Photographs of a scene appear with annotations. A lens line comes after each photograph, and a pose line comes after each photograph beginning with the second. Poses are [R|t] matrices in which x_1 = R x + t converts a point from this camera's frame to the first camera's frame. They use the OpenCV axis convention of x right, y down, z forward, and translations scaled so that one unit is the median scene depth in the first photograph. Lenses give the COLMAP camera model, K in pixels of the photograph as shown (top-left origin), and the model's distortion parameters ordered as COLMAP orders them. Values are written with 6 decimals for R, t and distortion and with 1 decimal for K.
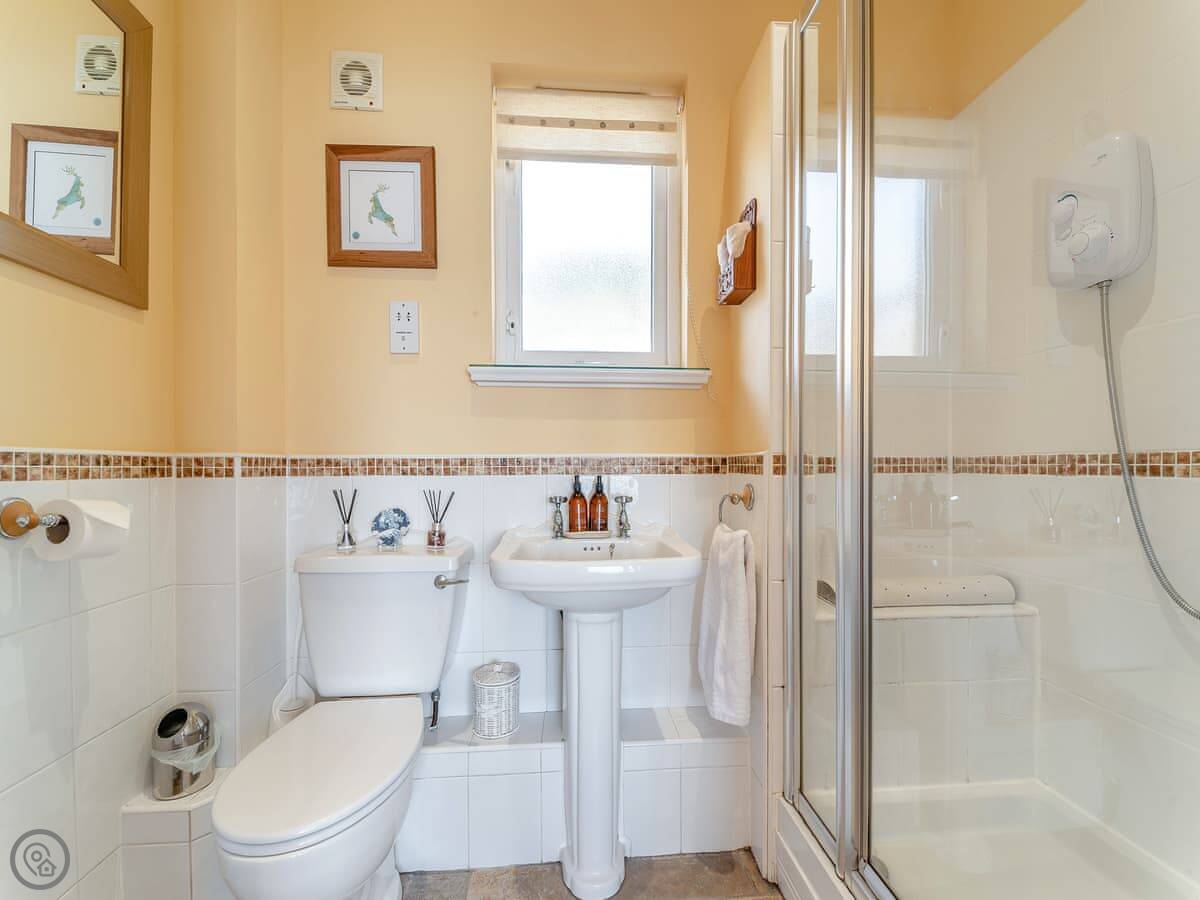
lens RADIAL K [[480.0, 0, 600.0], [0, 480.0, 450.0], [0, 0, 1]] dist [0.024121, -0.015008]
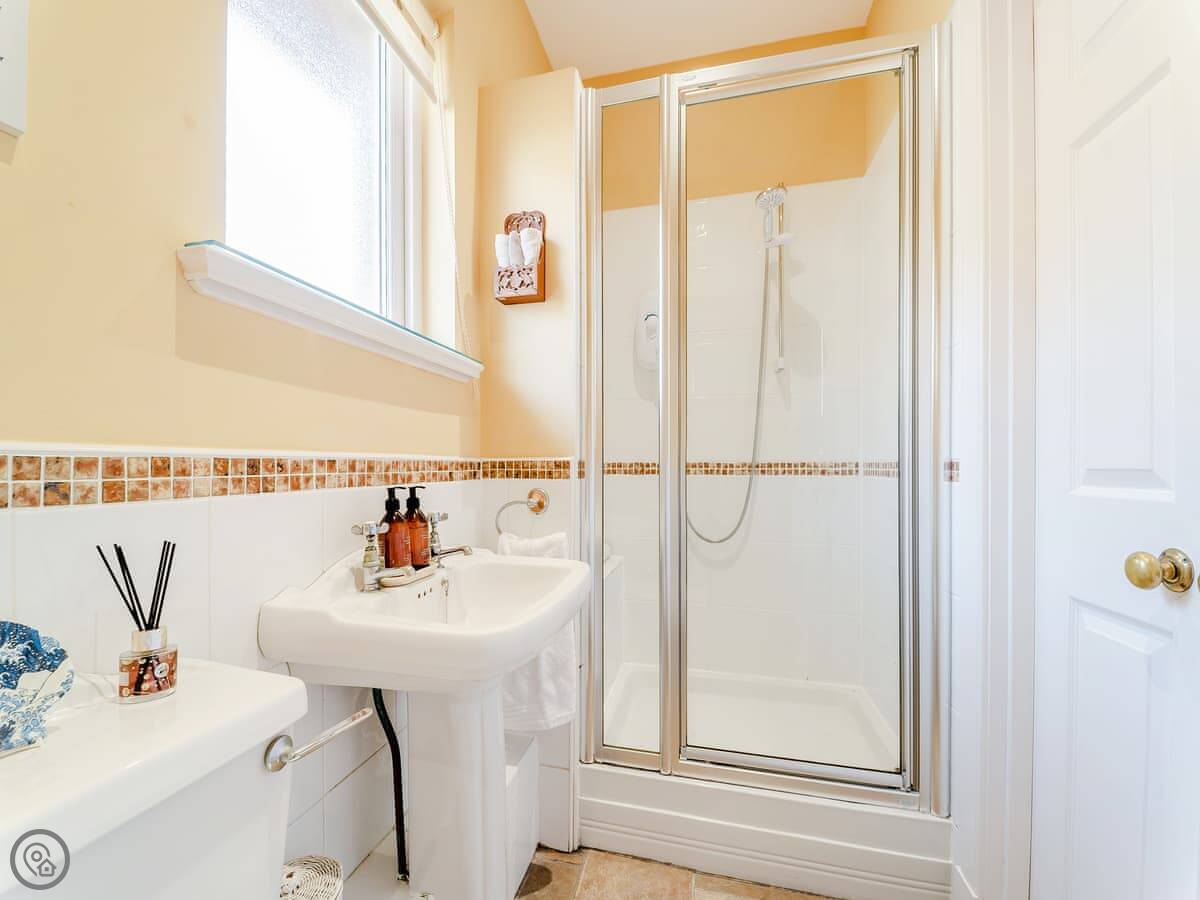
lens RADIAL K [[472.3, 0, 596.2], [0, 472.3, 457.8], [0, 0, 1]] dist [0.023662, -0.014234]
pose [[0.300383, 0.018505, 0.953639, -0.558924], [-0.025771, 0.999604, -0.011279, 0.012933], [-0.953470, -0.021189, 0.300741, 0.534038]]
